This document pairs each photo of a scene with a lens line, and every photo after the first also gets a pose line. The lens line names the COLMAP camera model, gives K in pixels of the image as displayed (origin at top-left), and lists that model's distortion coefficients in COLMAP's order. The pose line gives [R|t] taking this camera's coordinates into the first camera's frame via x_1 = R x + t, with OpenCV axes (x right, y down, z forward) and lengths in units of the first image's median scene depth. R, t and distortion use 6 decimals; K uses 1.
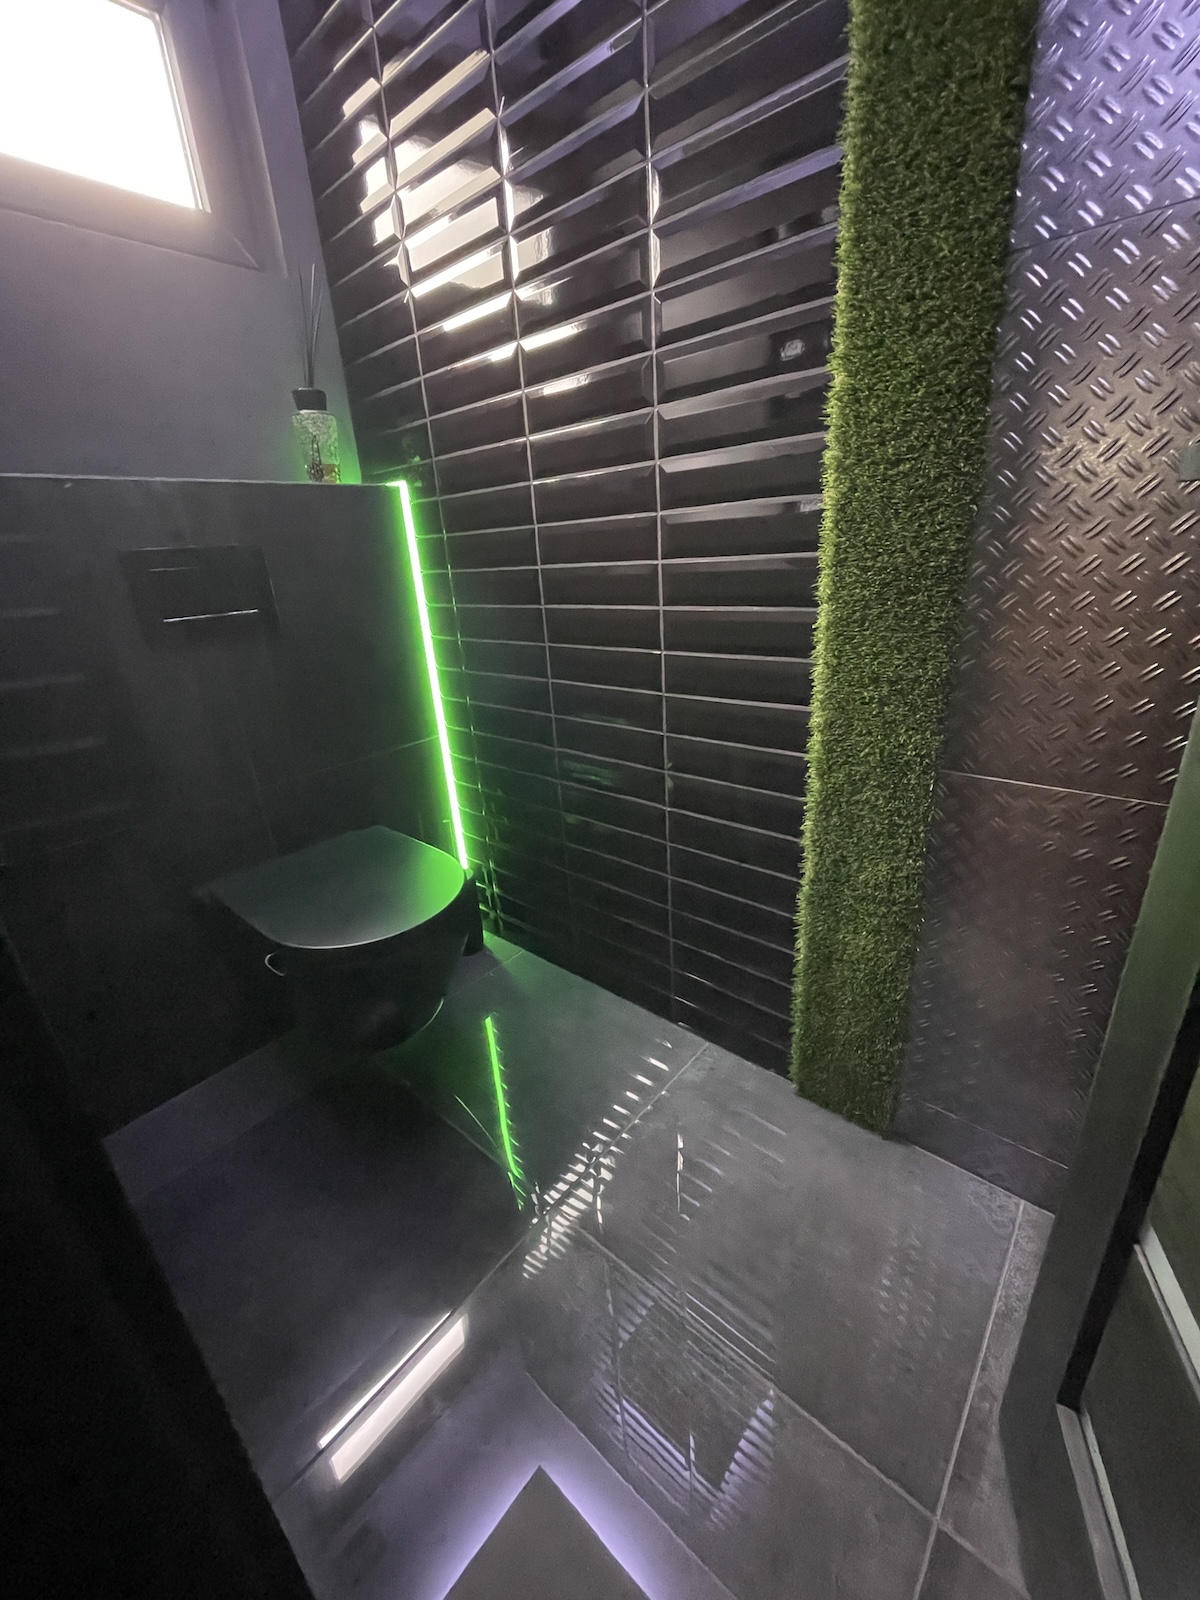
lens RADIAL K [[648.6, 0, 601.7], [0, 648.6, 806.5], [0, 0, 1]] dist [-0.004053, -0.000216]
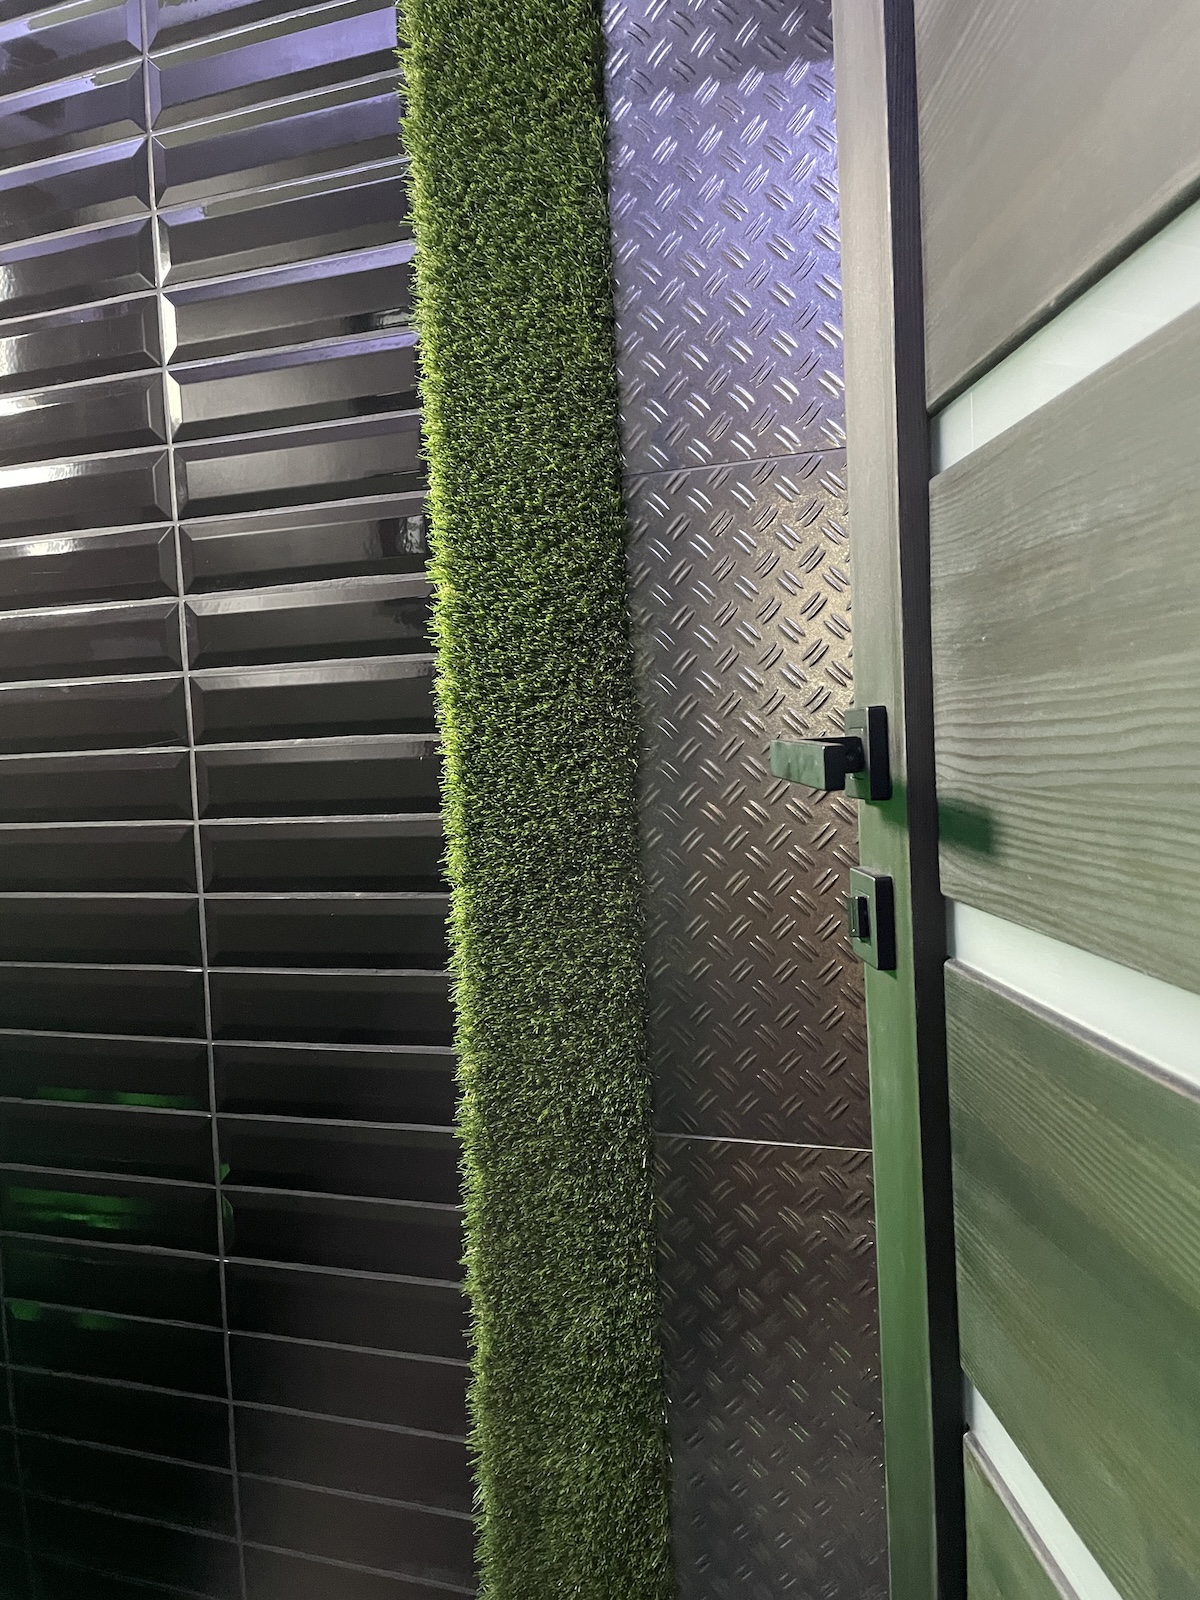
lens RADIAL K [[1209.4, 0, 601.6], [0, 1209.4, 801.3], [0, 0, 1]] dist [0.089449, -0.112366]
pose [[0.930987, 0.002406, 0.365044, 0.032474], [0.122867, 0.939570, -0.319548, 0.013709], [-0.343753, 0.342347, 0.874432, -0.150667]]
